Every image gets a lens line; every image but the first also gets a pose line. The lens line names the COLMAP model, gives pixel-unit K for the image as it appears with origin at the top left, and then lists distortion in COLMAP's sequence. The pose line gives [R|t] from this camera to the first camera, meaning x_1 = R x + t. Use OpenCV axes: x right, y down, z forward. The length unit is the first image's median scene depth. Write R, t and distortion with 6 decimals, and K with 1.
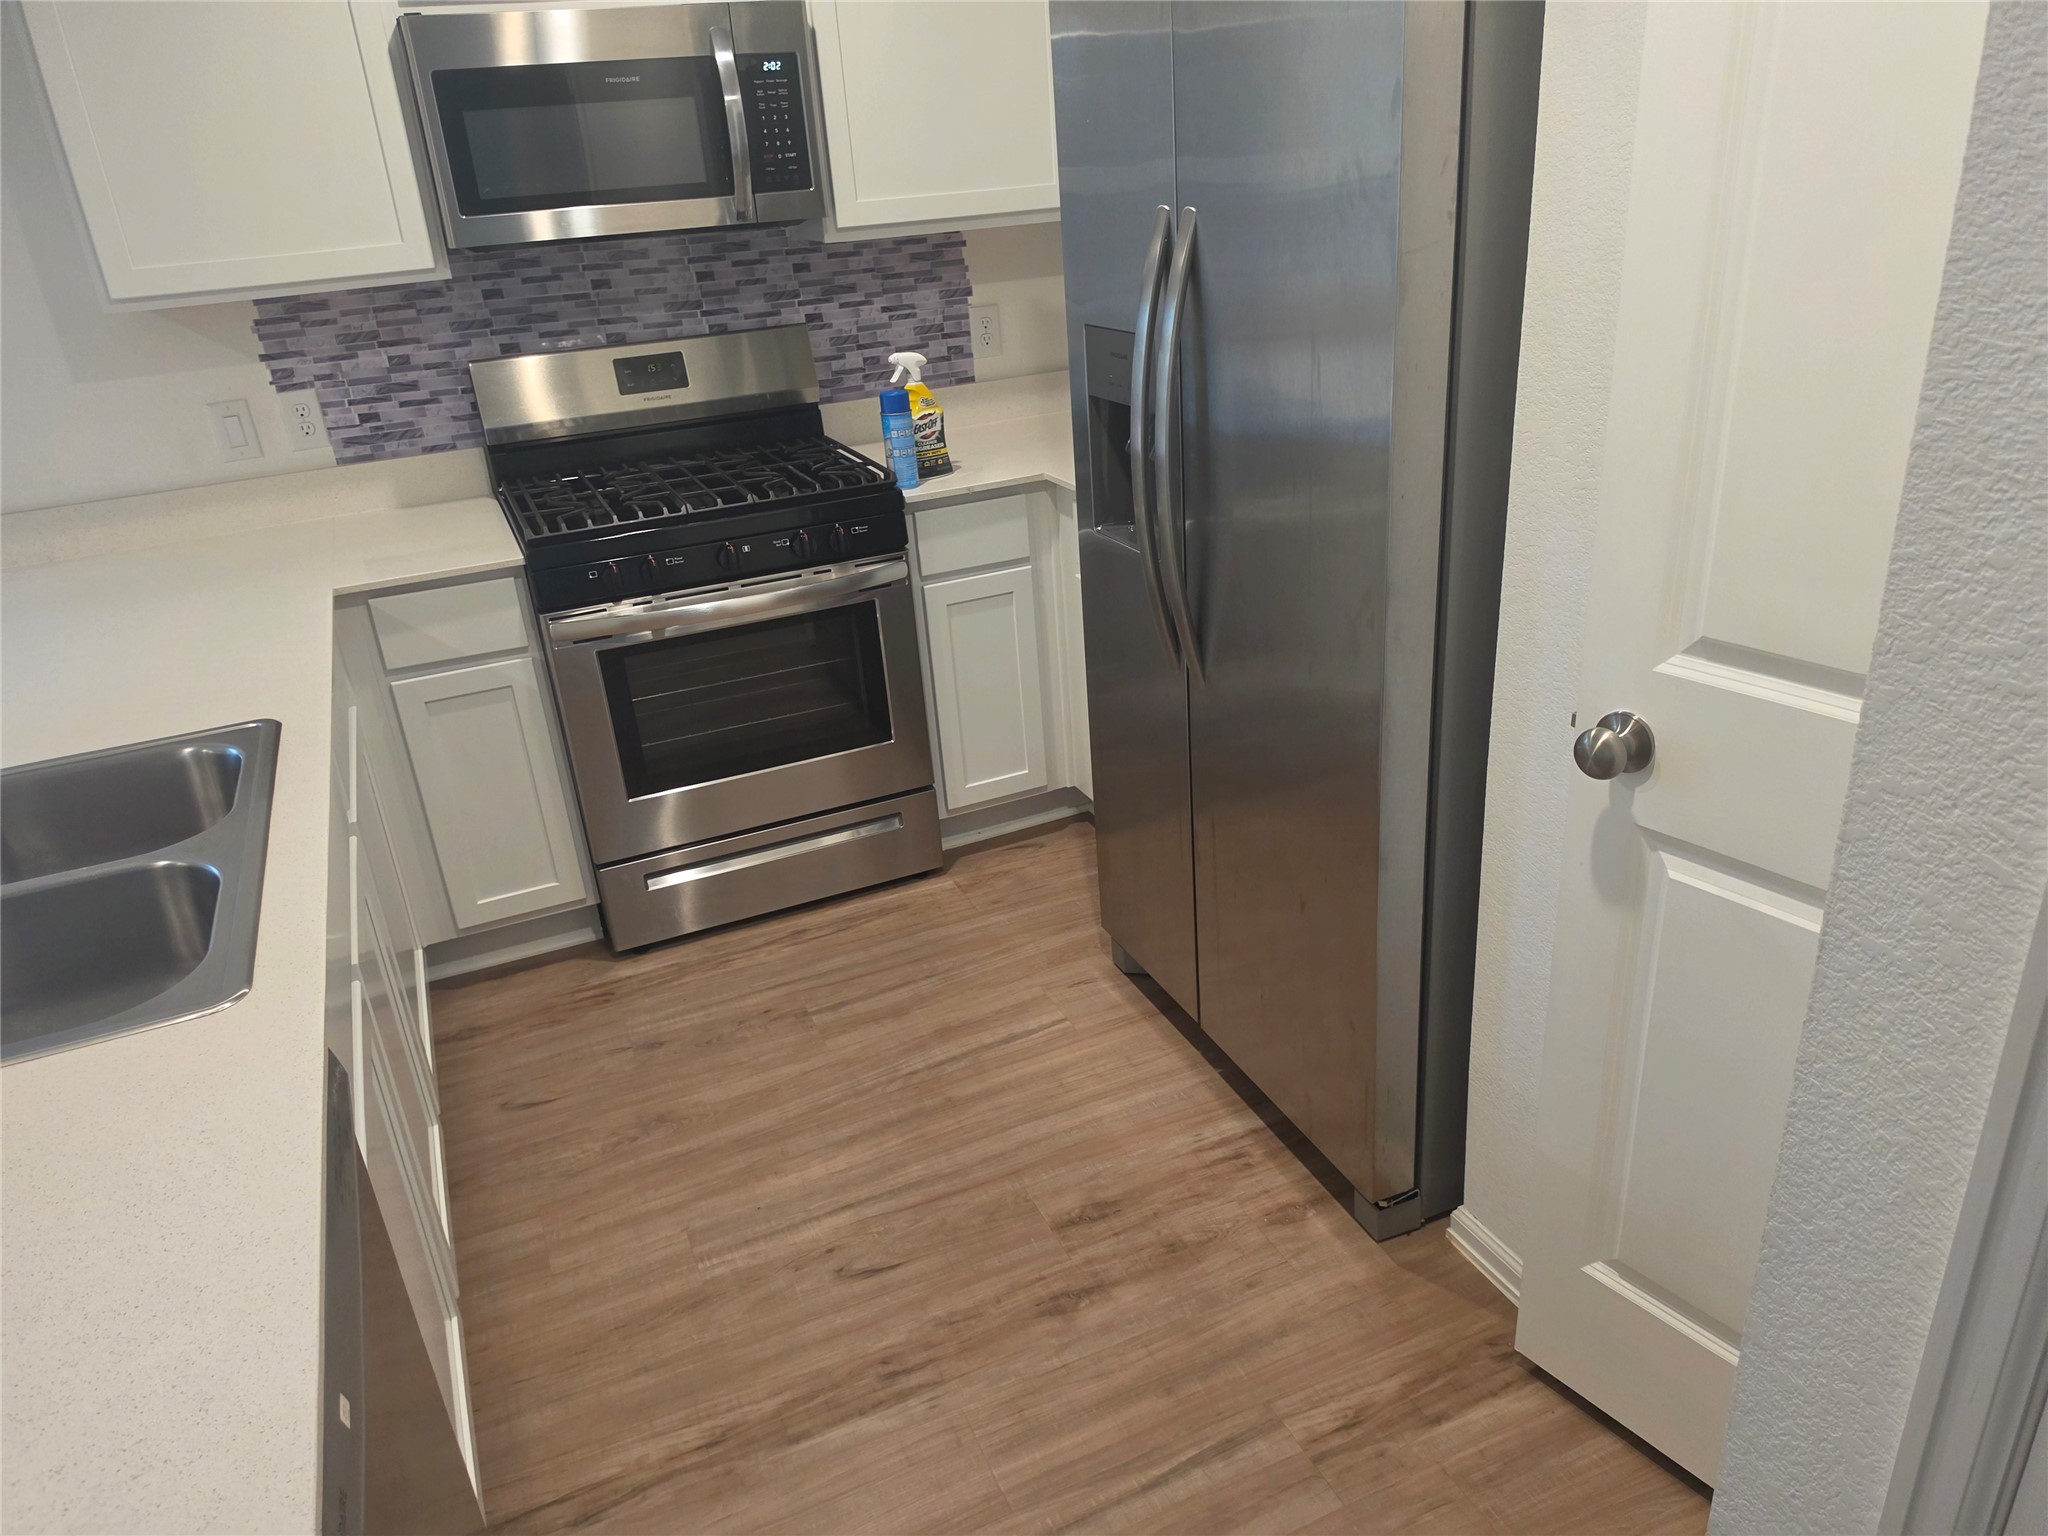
lens RADIAL K [[1417.1, 0, 1046.9], [0, 1417.1, 753.8], [0, 0, 1]] dist [0.072690, -0.096751]
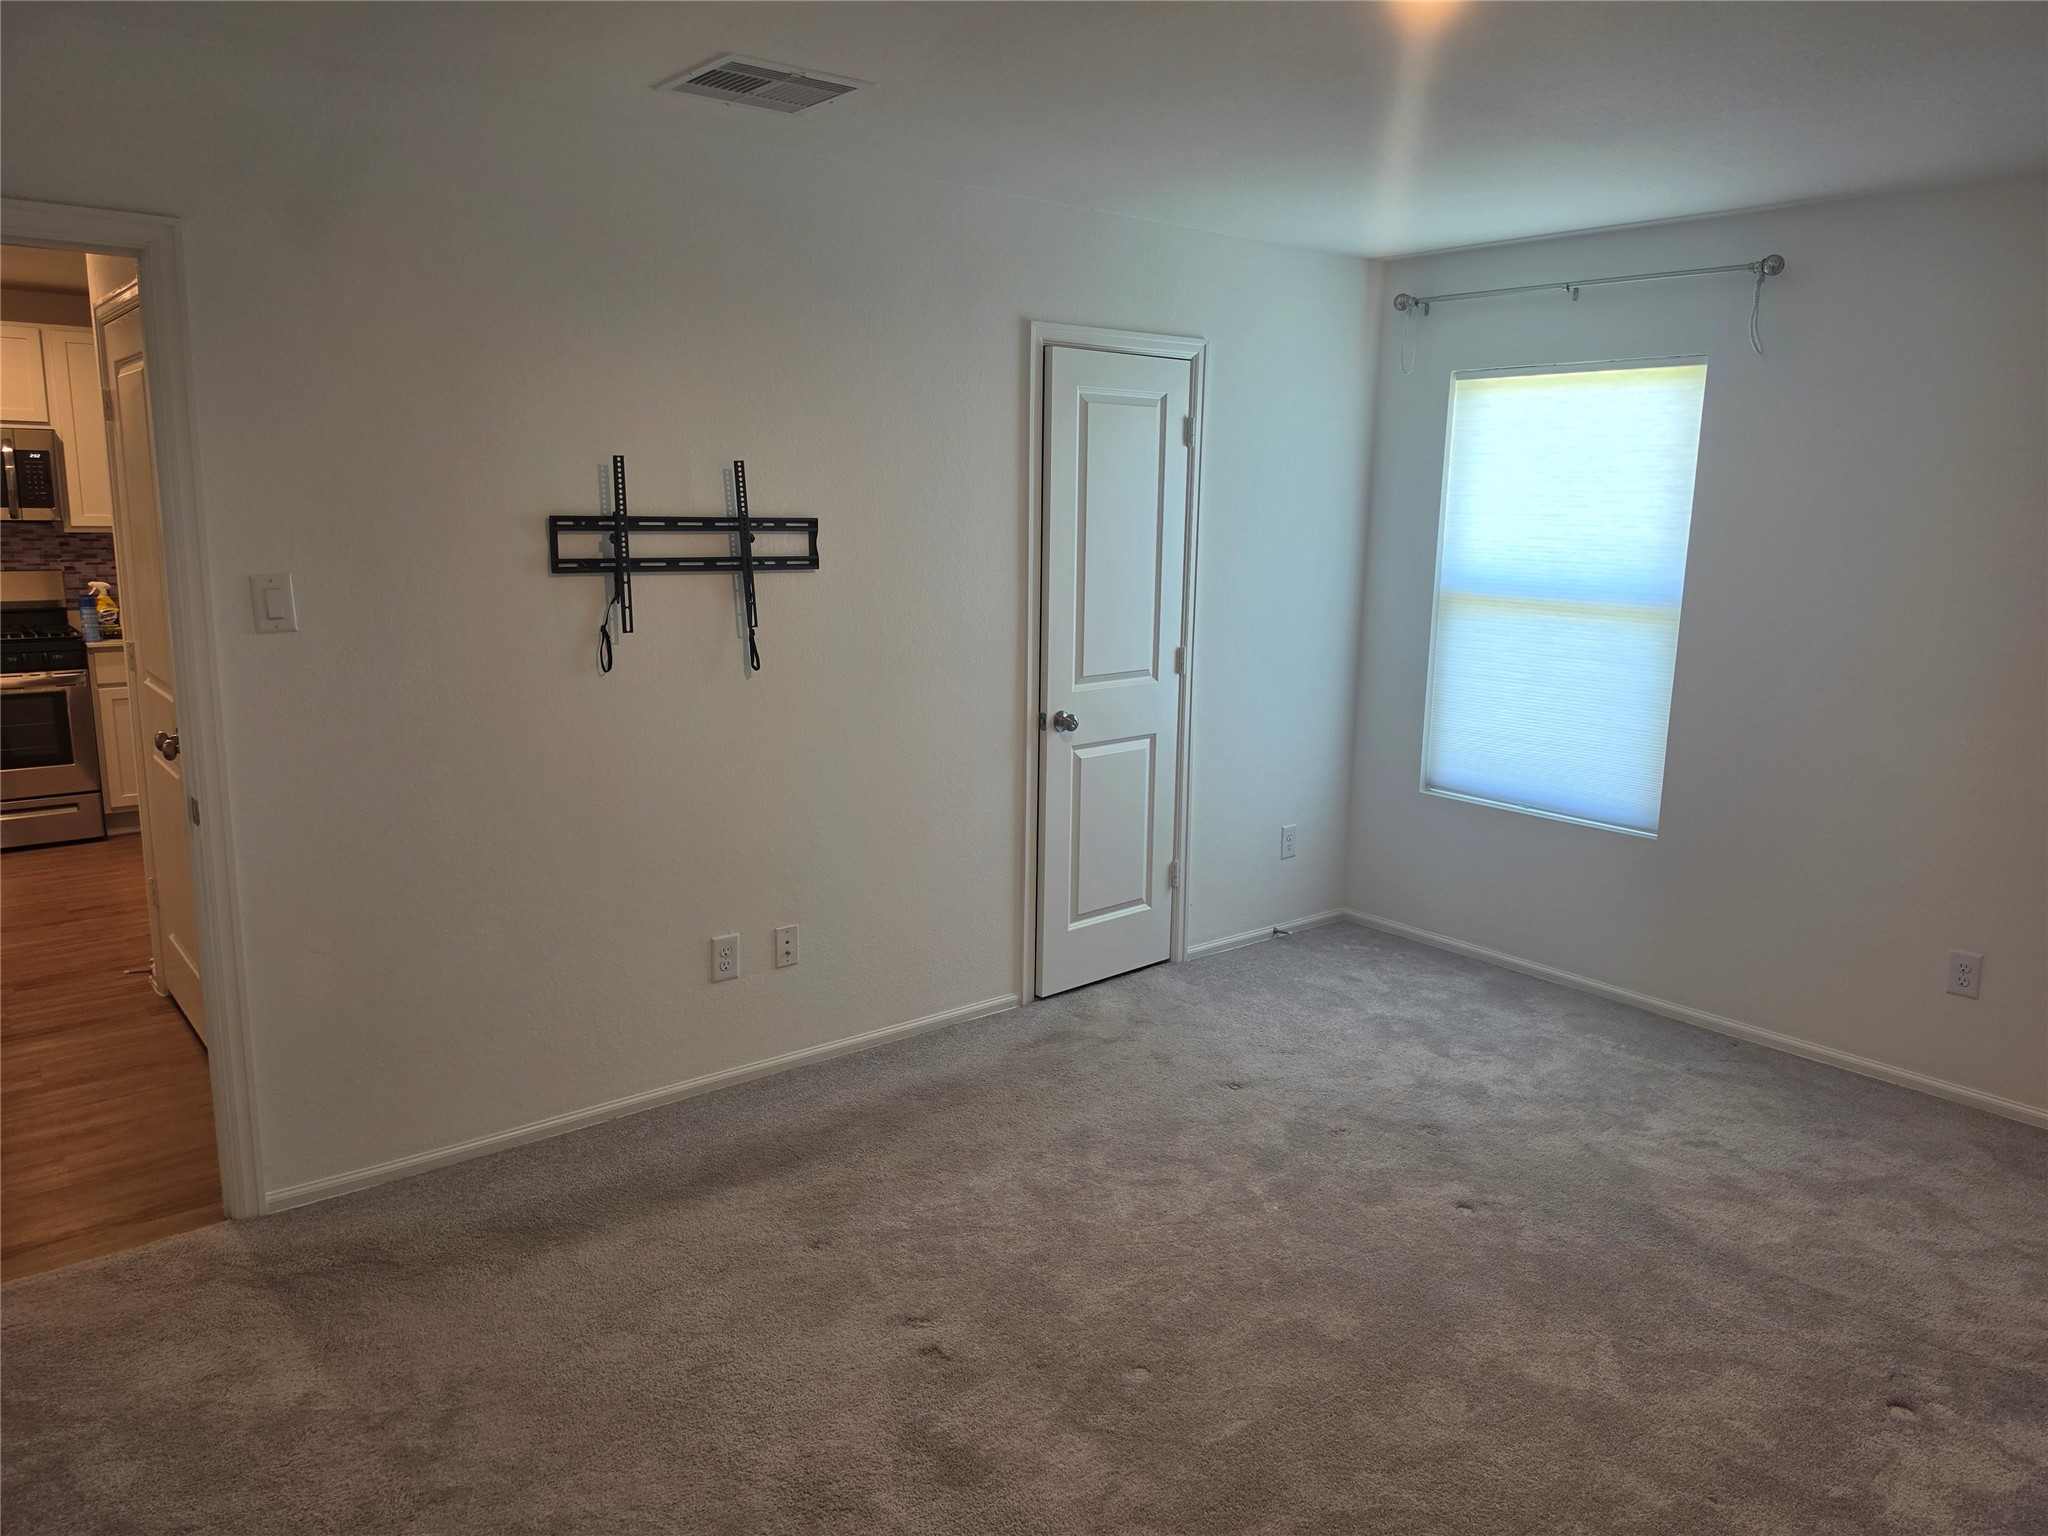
lens RADIAL K [[1417.1, 0, 1046.9], [0, 1417.1, 753.8], [0, 0, 1]] dist [0.072690, -0.096751]
pose [[0.960468, 0.035692, 0.276091, 0.659820], [0.032617, 0.970490, -0.238927, 0.511007], [-0.276471, 0.238487, 0.930961, -1.284290]]
